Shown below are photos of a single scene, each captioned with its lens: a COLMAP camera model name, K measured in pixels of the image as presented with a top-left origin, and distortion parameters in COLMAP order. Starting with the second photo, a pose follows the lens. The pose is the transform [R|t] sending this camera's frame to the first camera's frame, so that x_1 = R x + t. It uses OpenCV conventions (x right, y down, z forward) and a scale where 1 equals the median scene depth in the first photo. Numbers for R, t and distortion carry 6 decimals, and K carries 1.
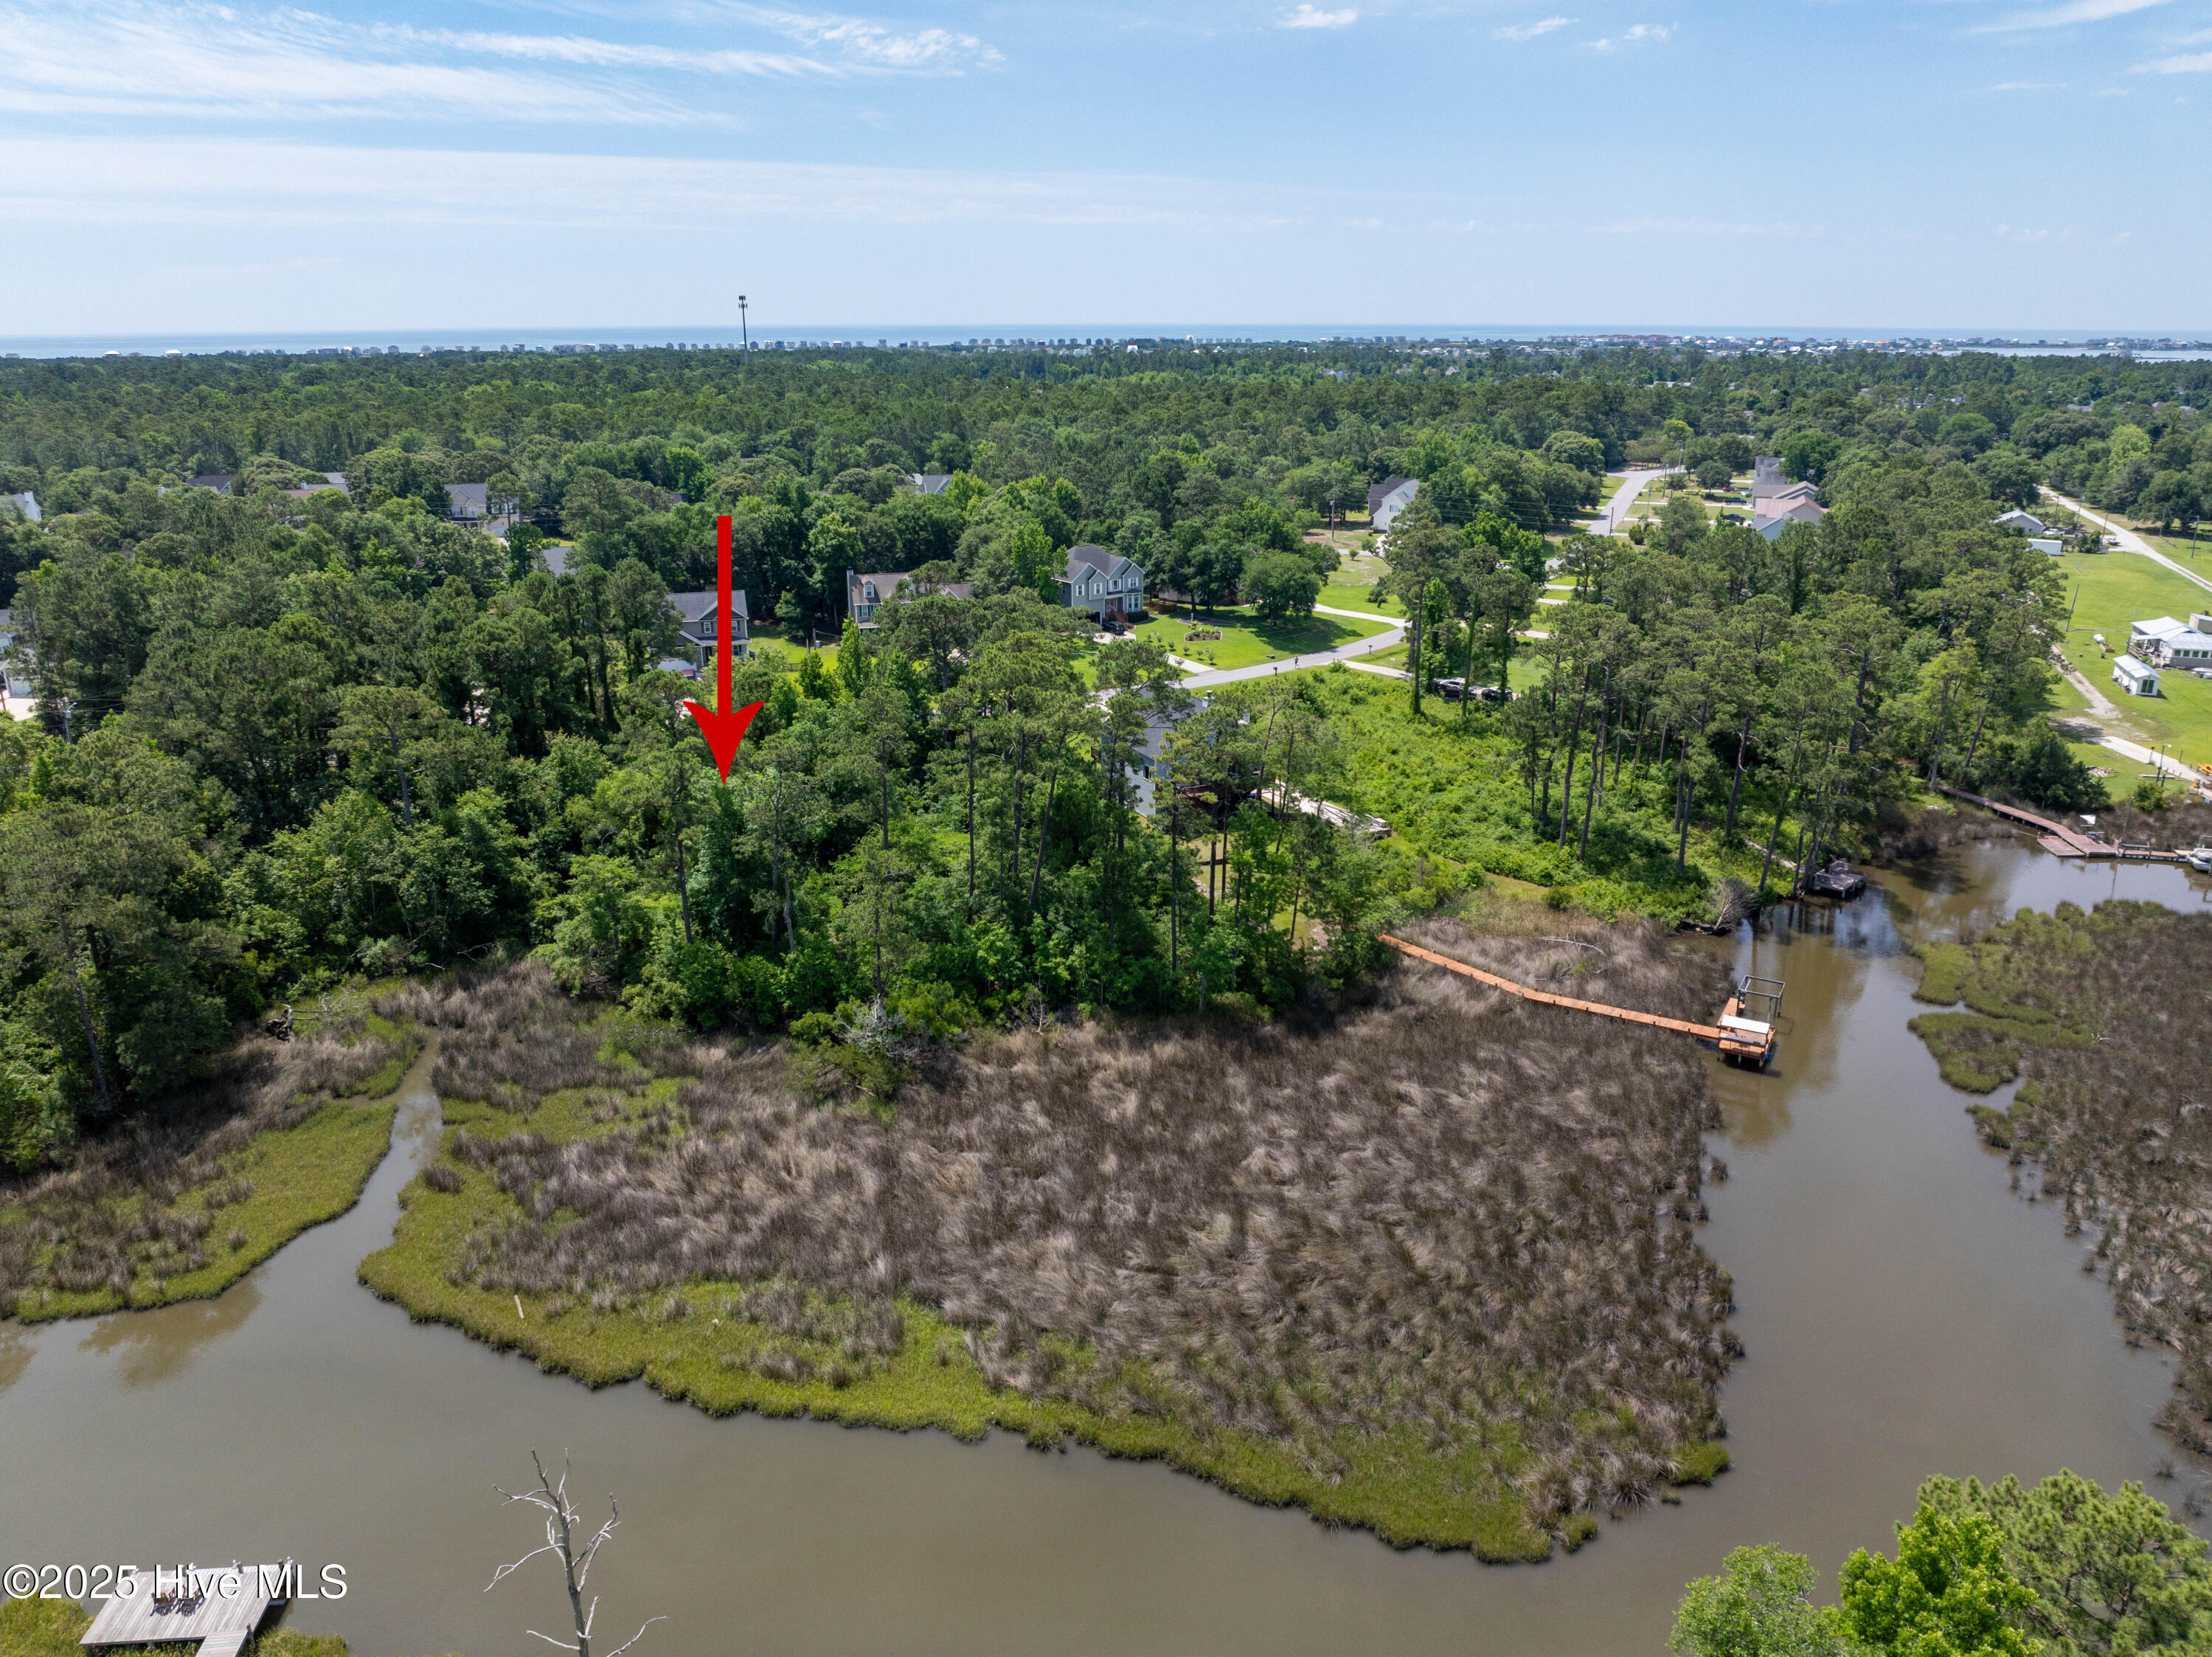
lens RADIAL K [[1559.4, 0, 1111.2], [0, 1559.4, 830.4], [0, 0, 1]] dist [-0.042010, 0.003322]
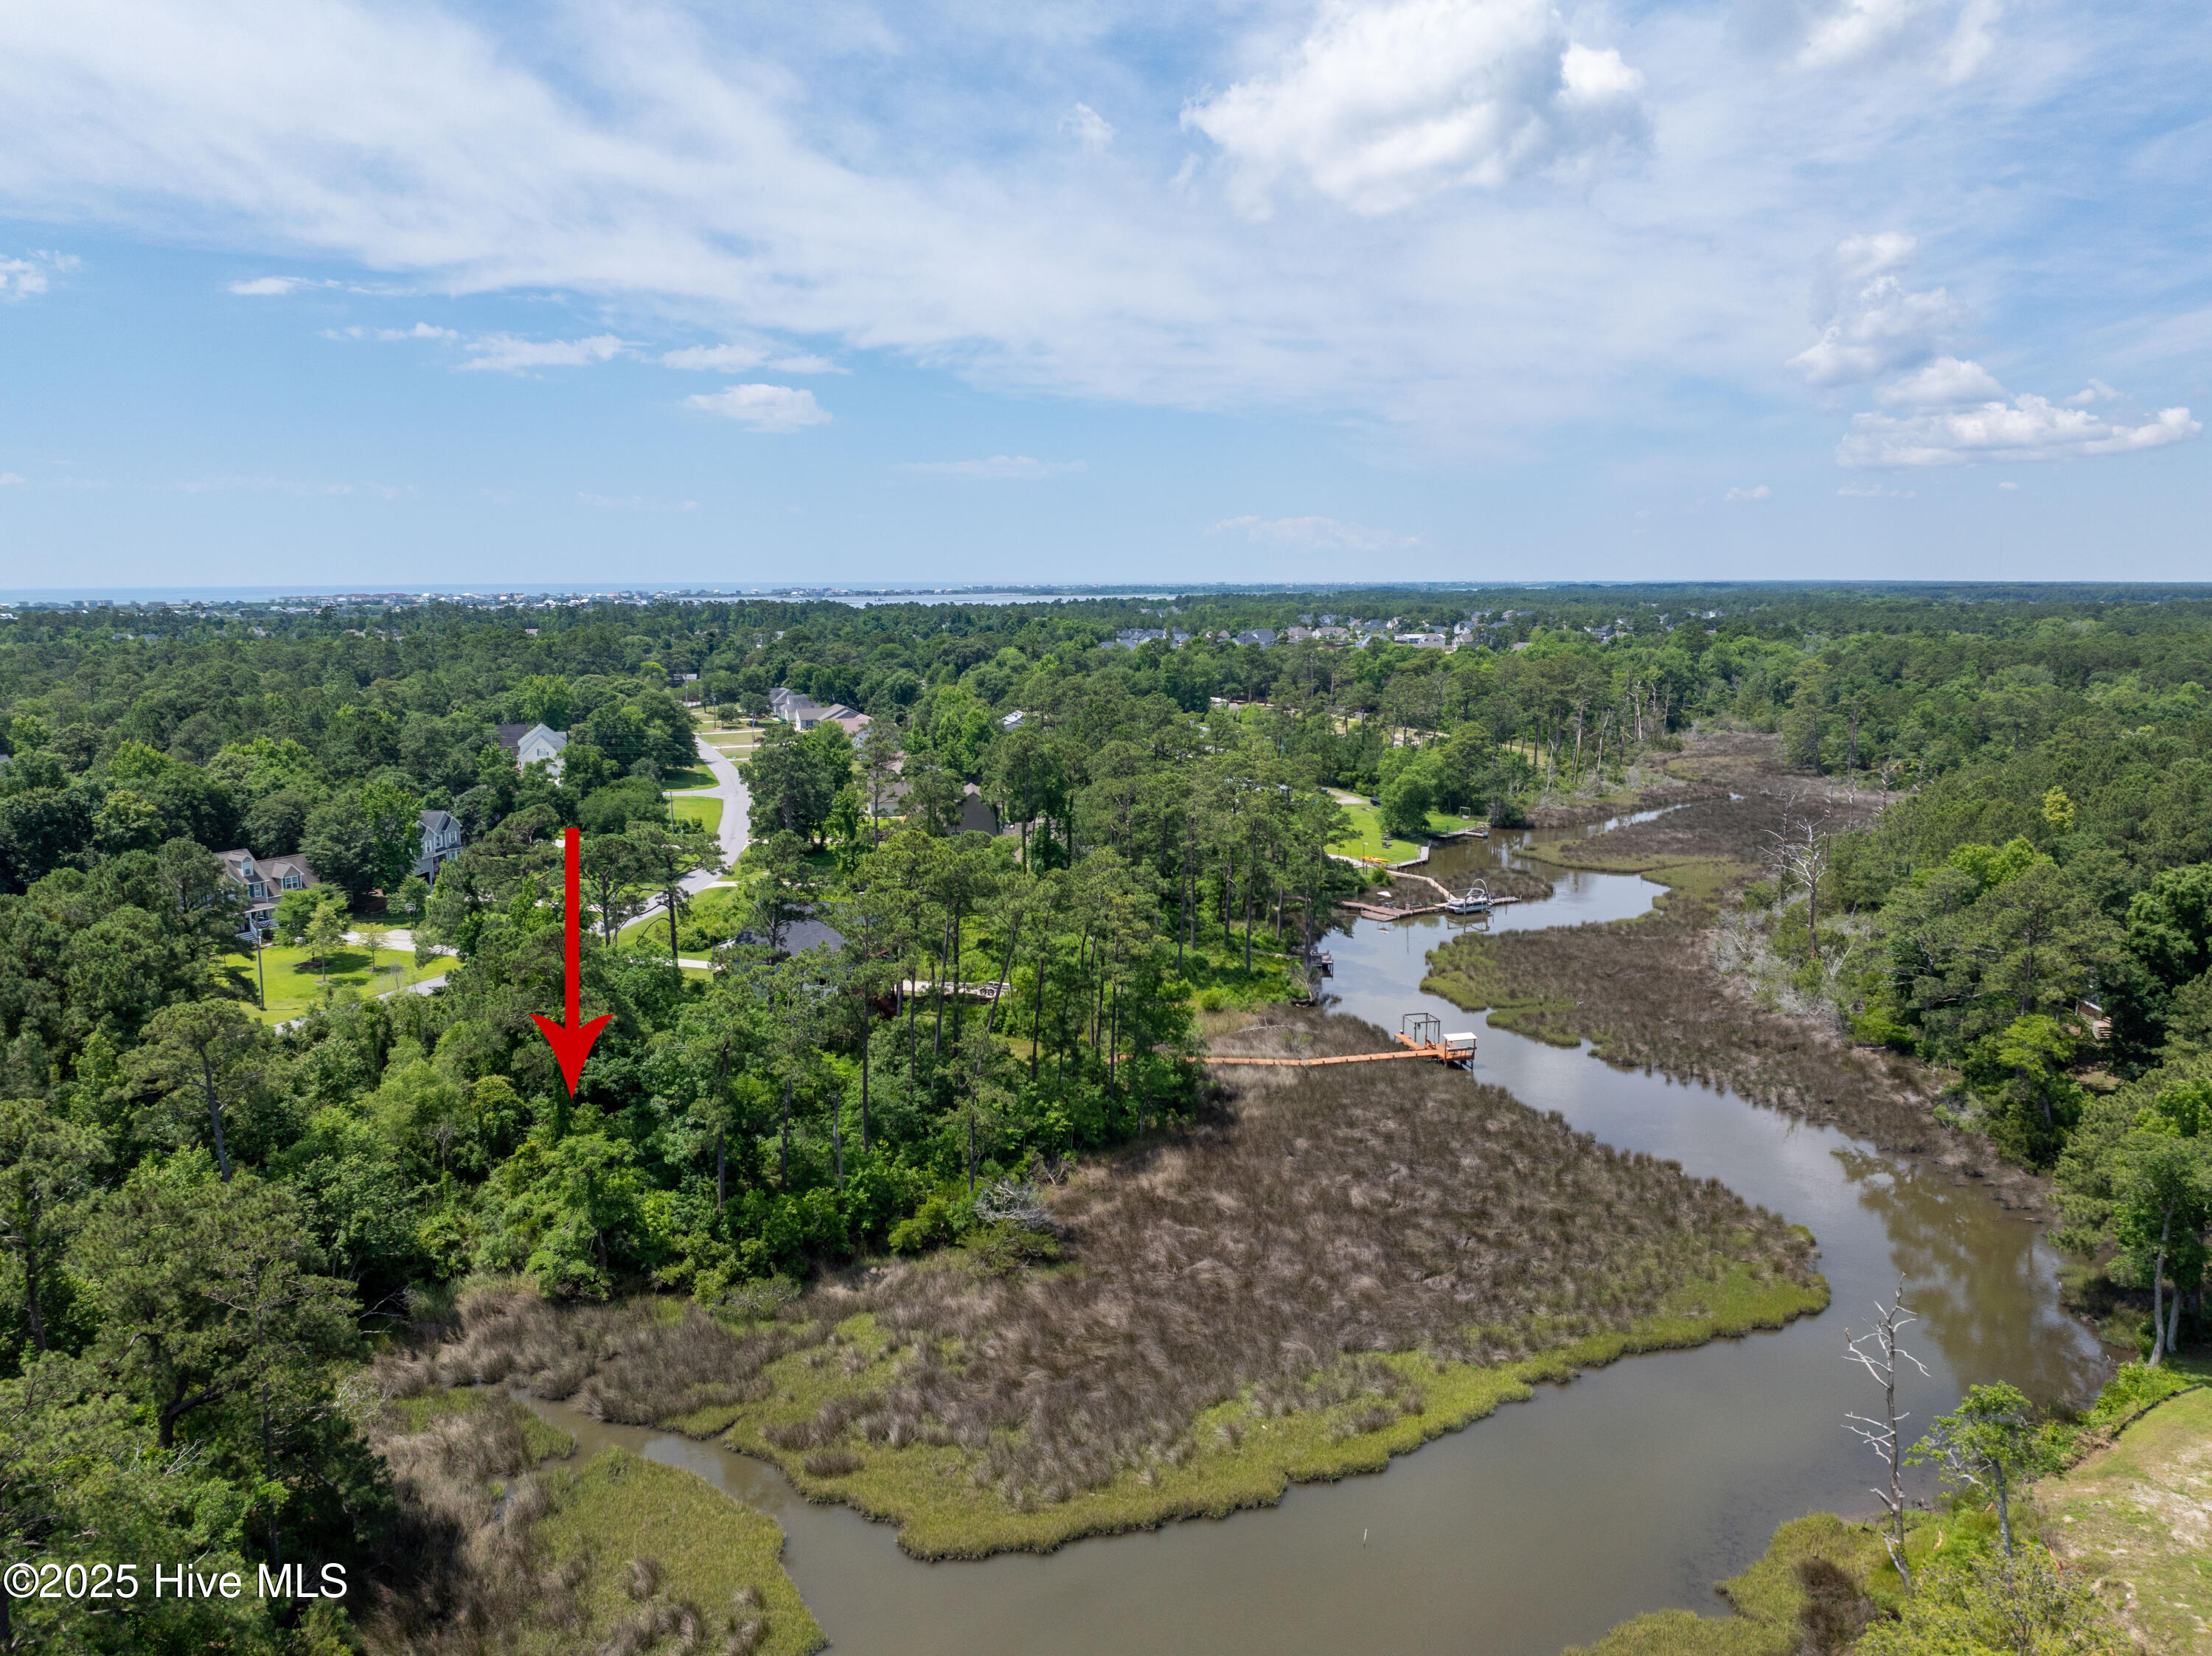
lens RADIAL K [[1569.8, 0, 1108.3], [0, 1569.8, 840.5], [0, 0, 1]] dist [-0.020995, -0.032757]
pose [[0.712887, -0.114857, 0.691810, -0.740163], [0.219586, 0.973448, -0.064661, -0.024422], [-0.666014, 0.198008, 0.719179, 0.149420]]
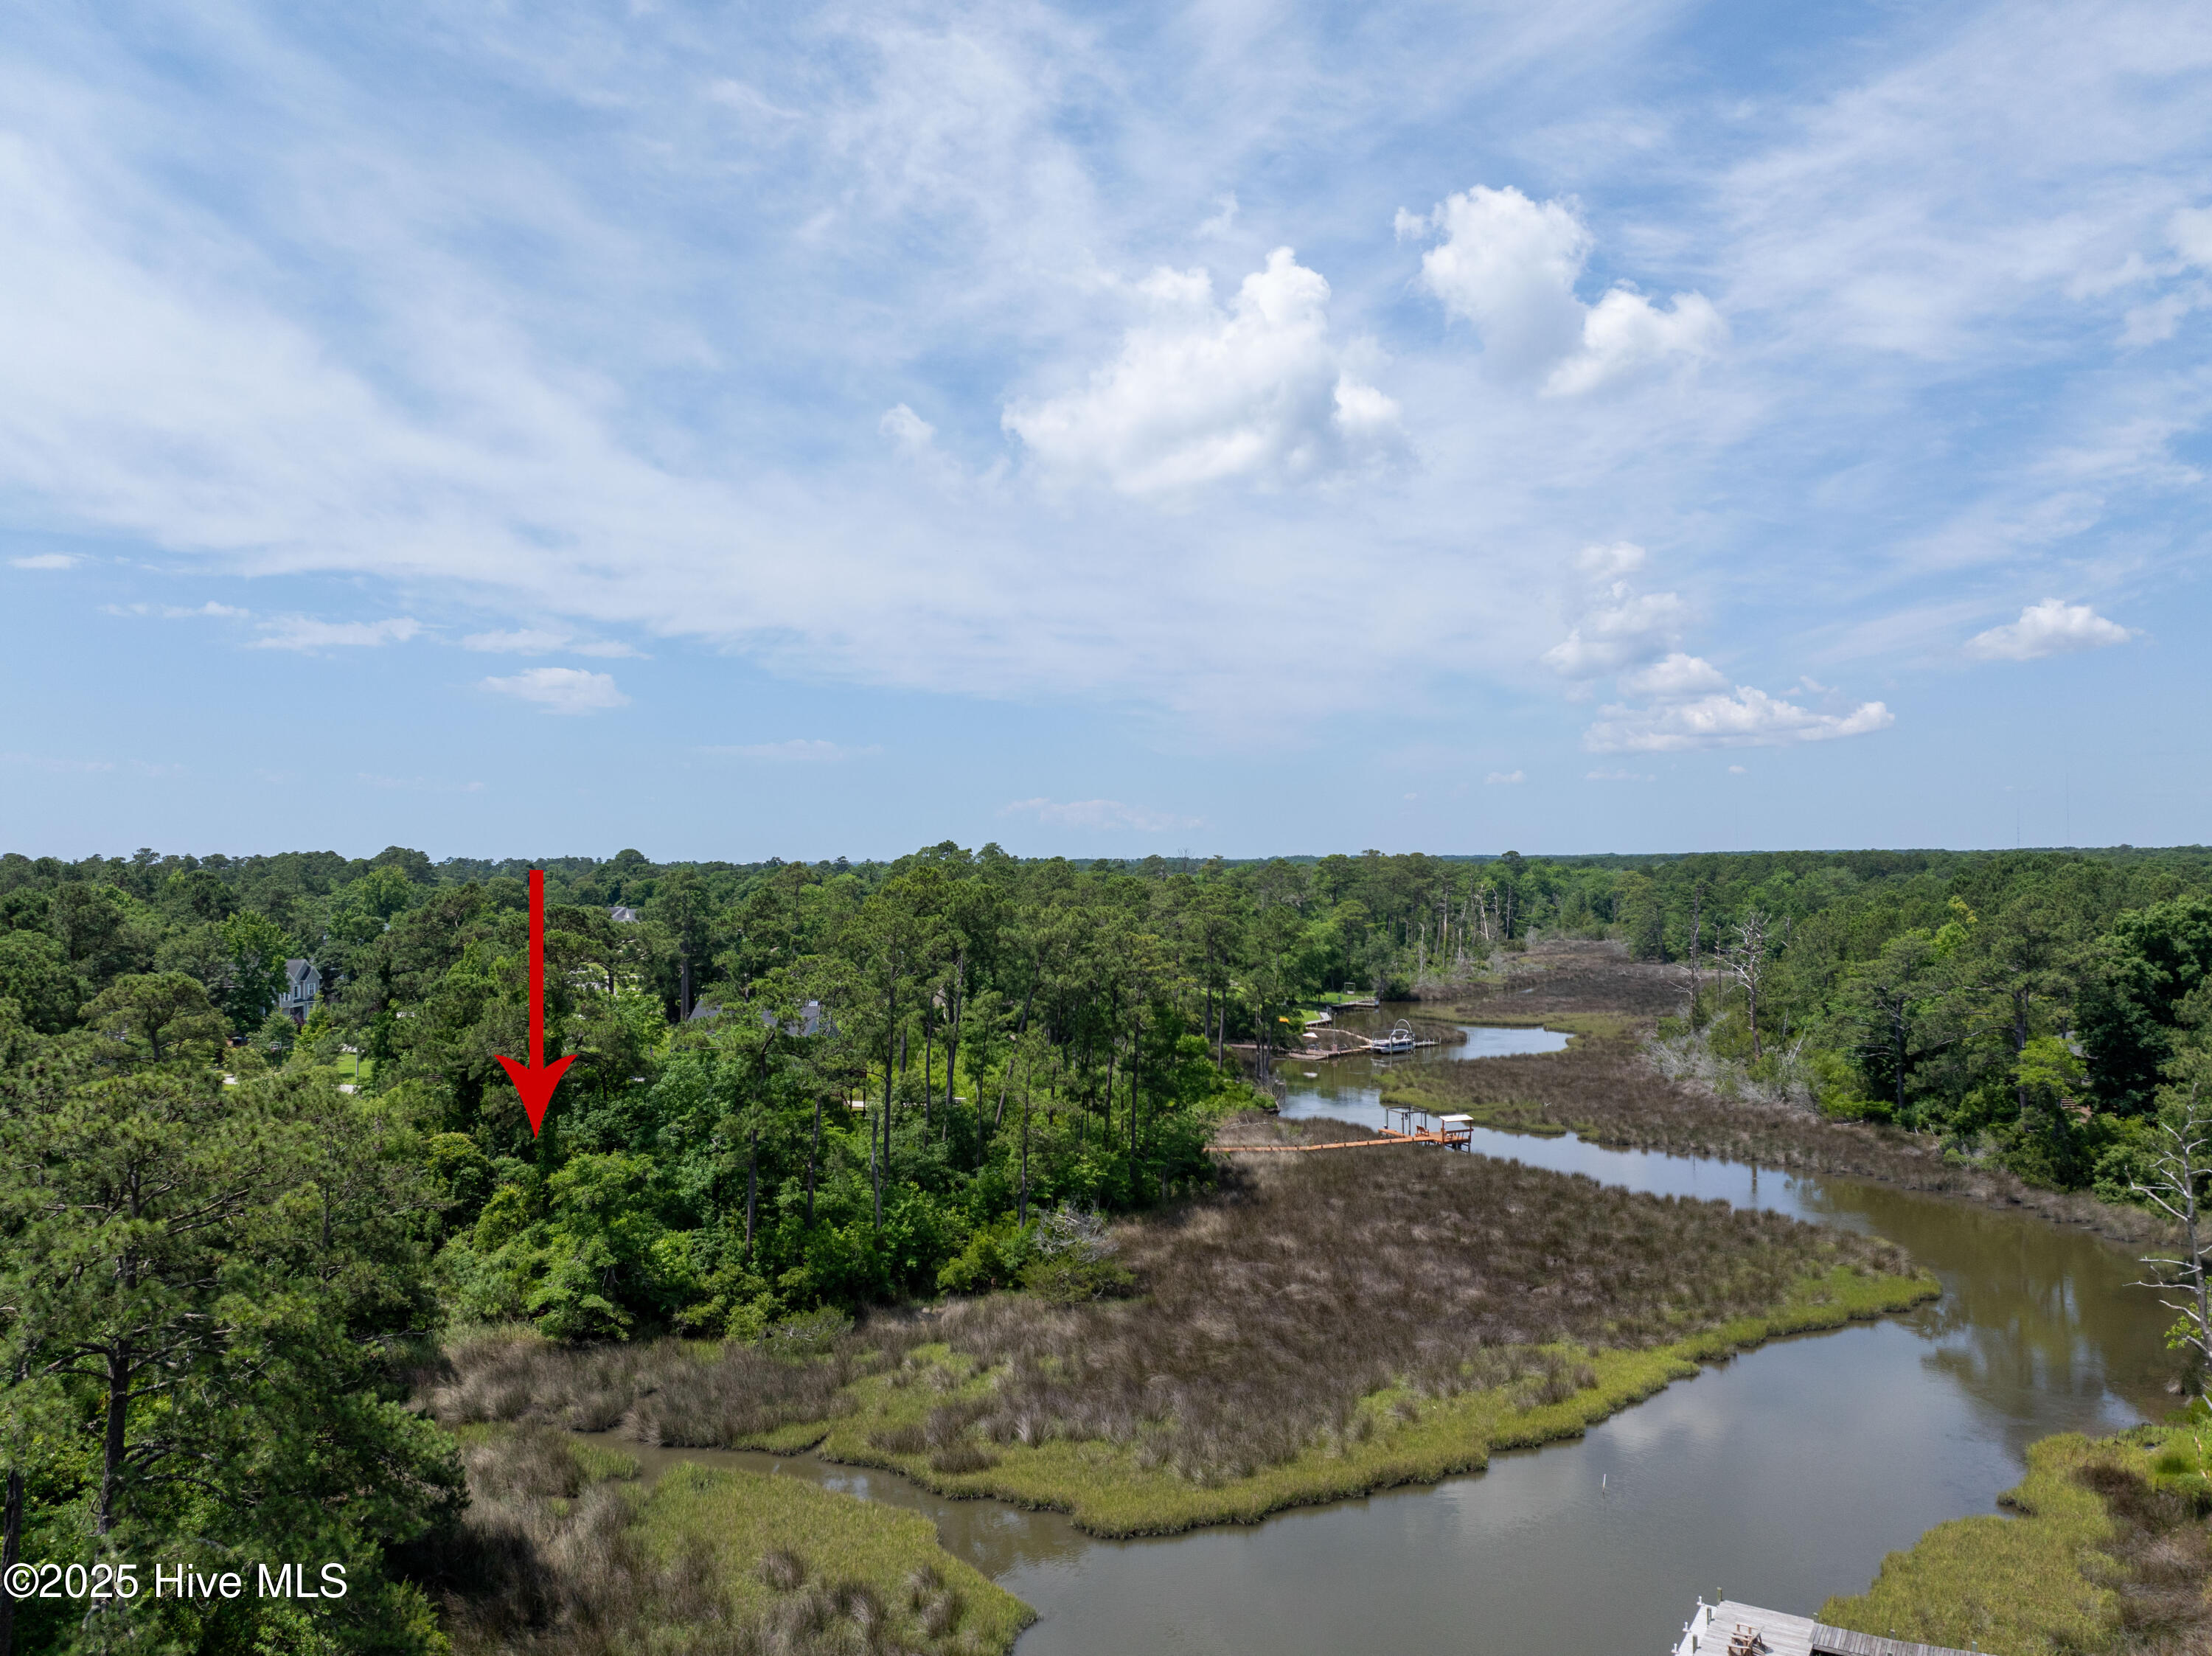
lens RADIAL K [[1563.0, 0, 1111.5], [0, 1563.0, 820.4], [0, 0, 1]] dist [-0.044589, 0.017079]
pose [[0.611812, 0.019083, 0.790773, -0.812551], [0.249986, 0.943806, -0.216187, 0.093855], [-0.750462, 0.329948, 0.572661, 0.344757]]
